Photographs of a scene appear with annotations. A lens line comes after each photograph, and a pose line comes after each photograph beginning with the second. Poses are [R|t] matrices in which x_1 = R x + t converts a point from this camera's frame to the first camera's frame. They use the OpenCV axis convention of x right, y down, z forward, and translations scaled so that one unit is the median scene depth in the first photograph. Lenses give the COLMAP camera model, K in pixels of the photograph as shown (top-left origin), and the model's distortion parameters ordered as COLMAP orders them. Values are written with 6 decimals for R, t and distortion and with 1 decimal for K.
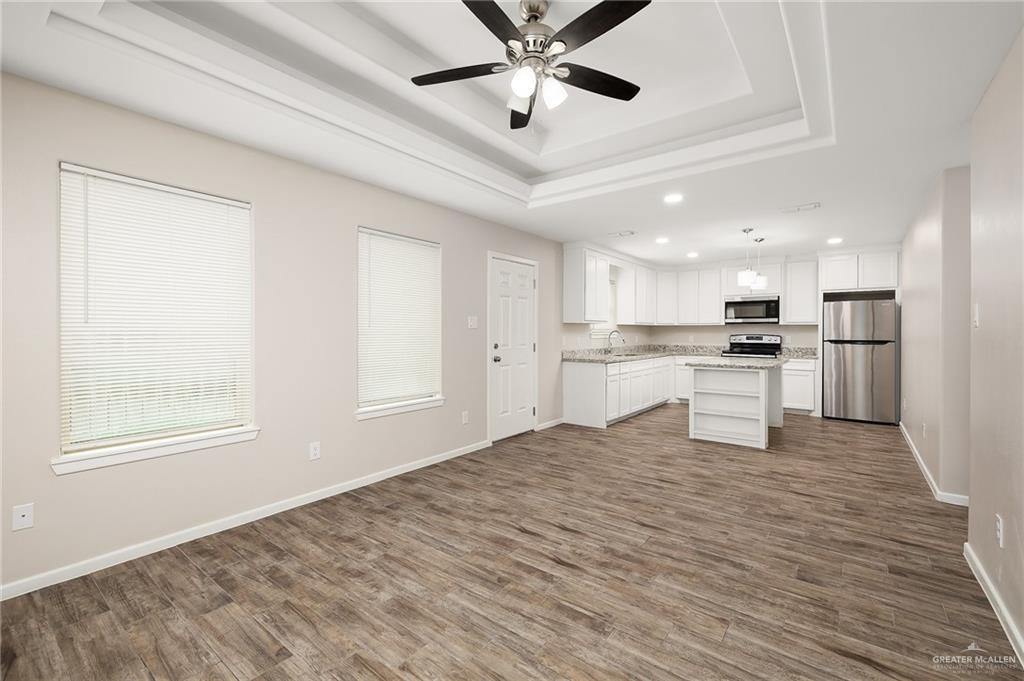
lens RADIAL K [[439.4, 0, 509.4], [0, 439.4, 330.7], [0, 0, 1]] dist [0.001492, 0.000127]
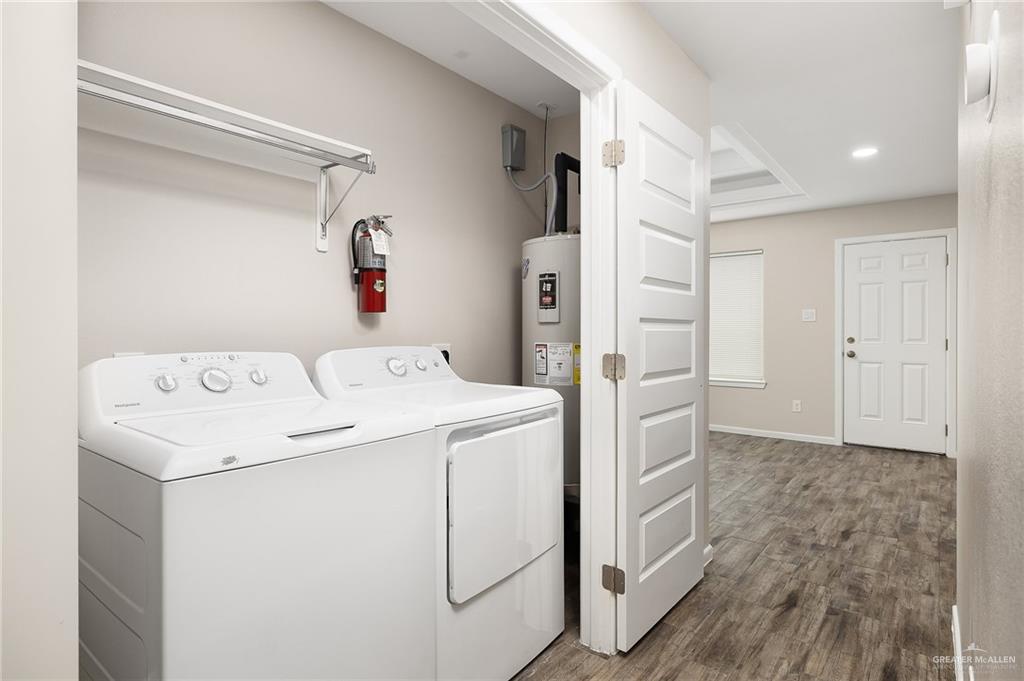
lens RADIAL K [[545.3, 0, 512.4], [0, 545.3, 330.1], [0, 0, 1]] dist [-0.002315, -0.000270]
pose [[-0.007639, 0.000011, -0.999971, 1.378248], [-0.002981, 0.999996, 0.000034, 0.020017], [0.999966, 0.002981, -0.007639, 0.372521]]
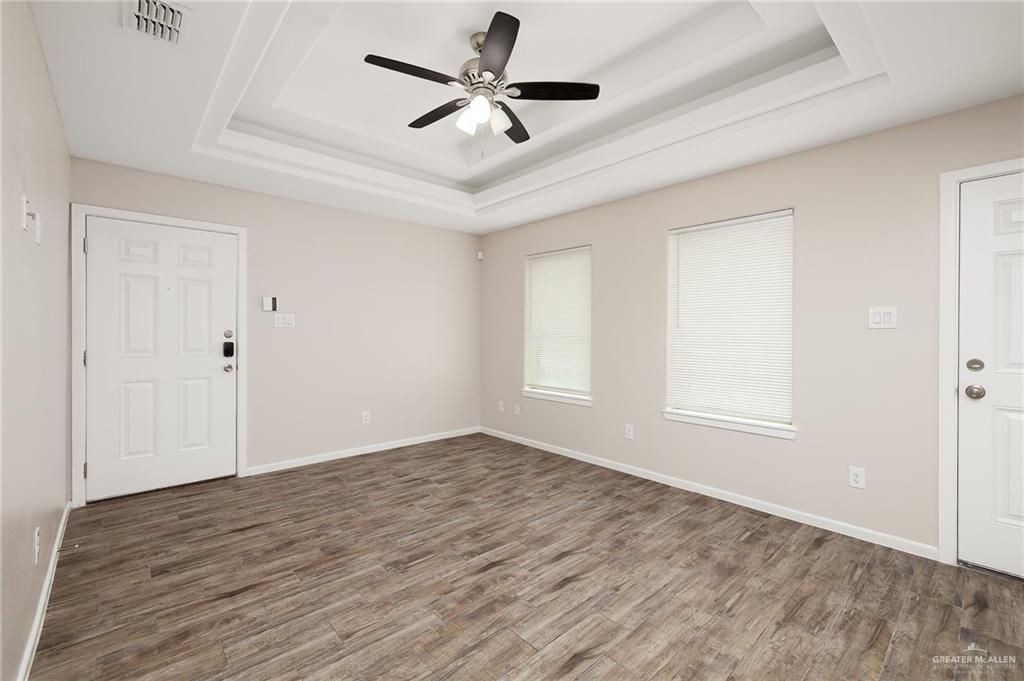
lens RADIAL K [[439.4, 0, 509.4], [0, 439.4, 330.7], [0, 0, 1]] dist [0.001492, 0.000127]
pose [[-0.180741, -0.004910, -0.983519, 0.655812], [-0.002830, 0.999986, -0.004472, 0.001571], [0.983527, 0.001975, -0.180752, 0.730349]]
